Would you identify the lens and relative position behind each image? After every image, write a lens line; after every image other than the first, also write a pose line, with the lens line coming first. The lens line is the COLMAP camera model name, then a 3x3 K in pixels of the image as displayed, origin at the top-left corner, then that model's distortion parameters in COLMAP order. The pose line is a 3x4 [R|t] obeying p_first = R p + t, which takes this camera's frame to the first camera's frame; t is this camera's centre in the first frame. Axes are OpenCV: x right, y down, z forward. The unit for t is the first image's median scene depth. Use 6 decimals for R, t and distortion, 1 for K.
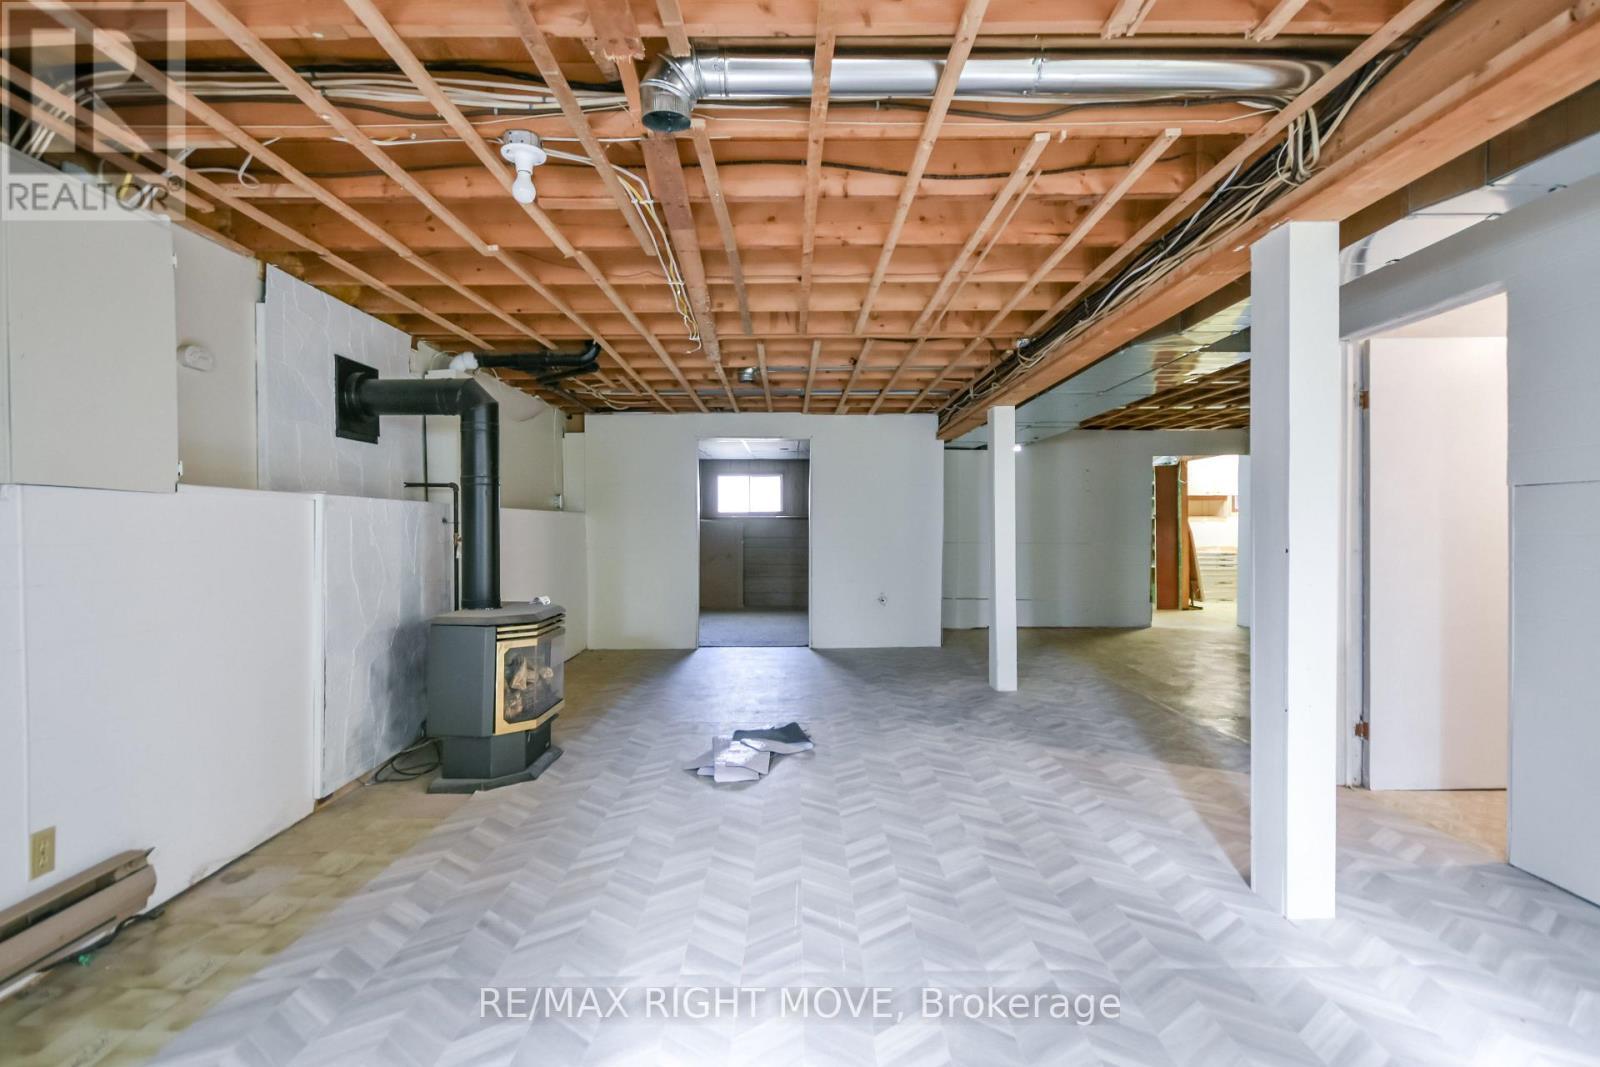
lens RADIAL K [[729.9, 0, 792.6], [0, 729.9, 533.5], [0, 0, 1]] dist [-0.002721, -0.001320]
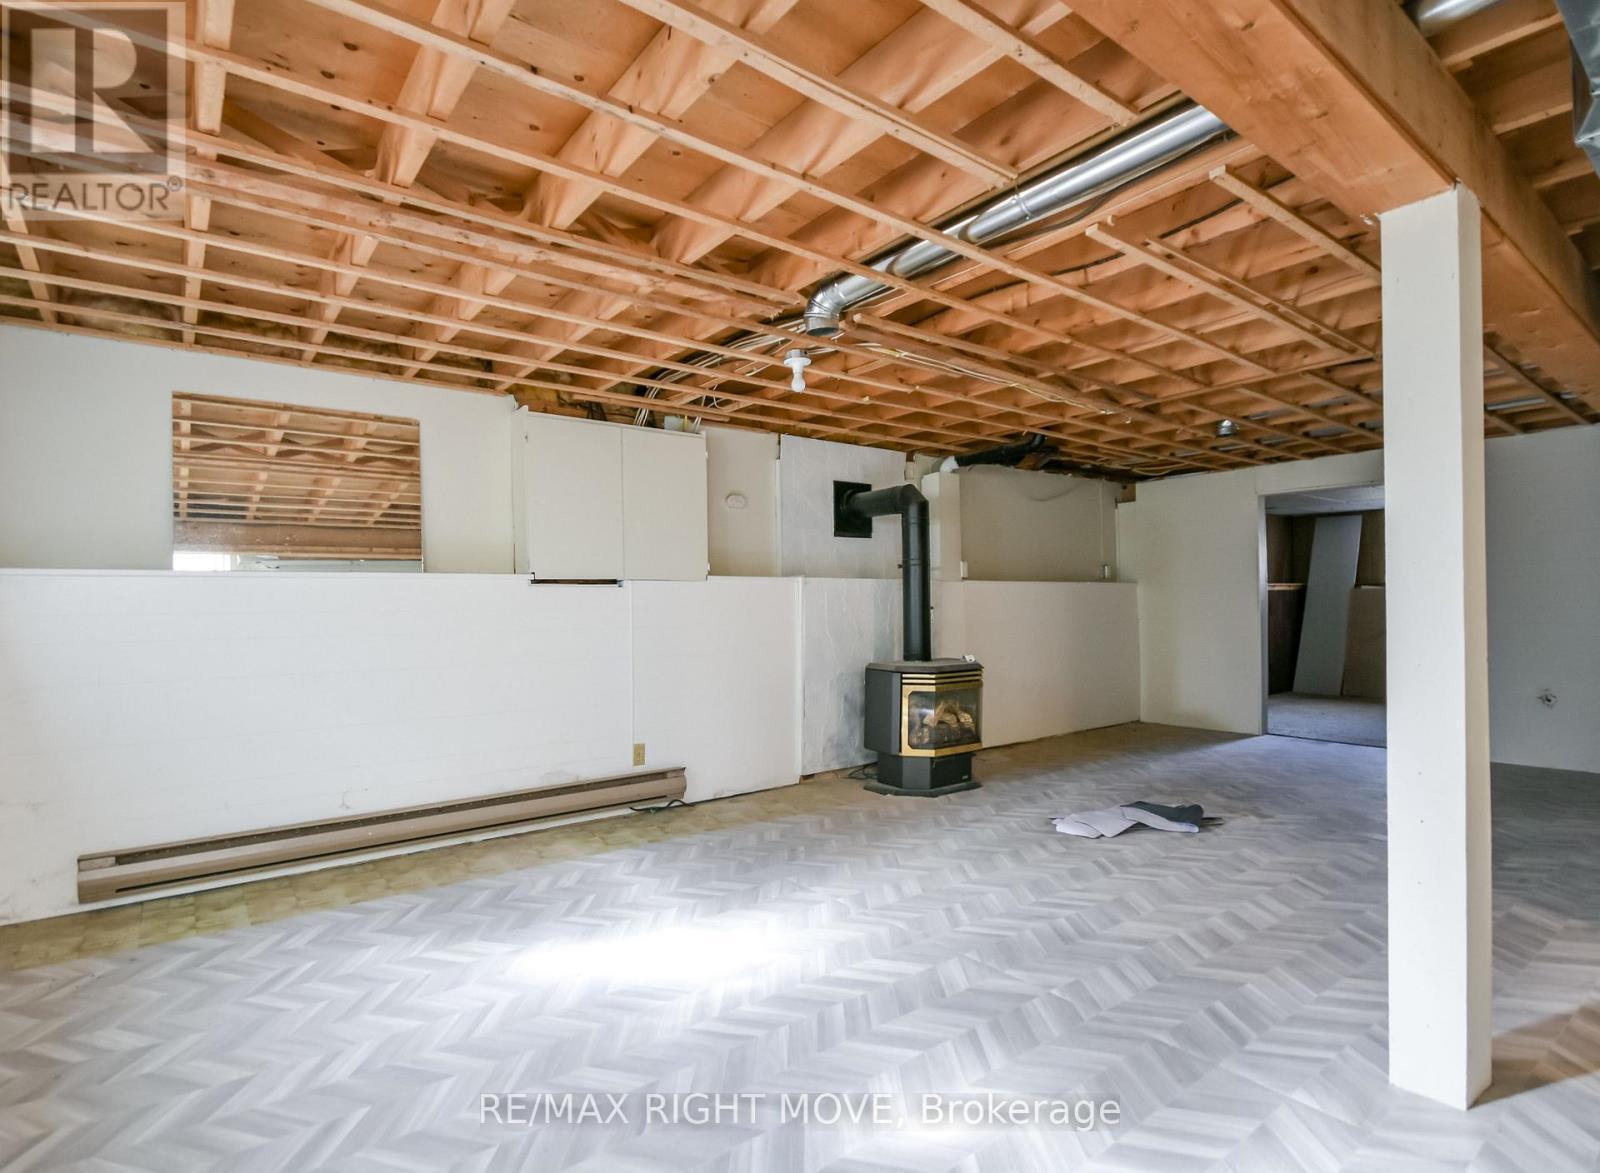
lens RADIAL K [[780.7, 0, 796.6], [0, 780.7, 591.7], [0, 0, 1]] dist [-0.001561, 0.000316]
pose [[0.616793, -0.013118, -0.787016, 0.679839], [0.000129, 0.999863, -0.016565, 0.003972], [0.787125, 0.010116, 0.616710, -0.029734]]
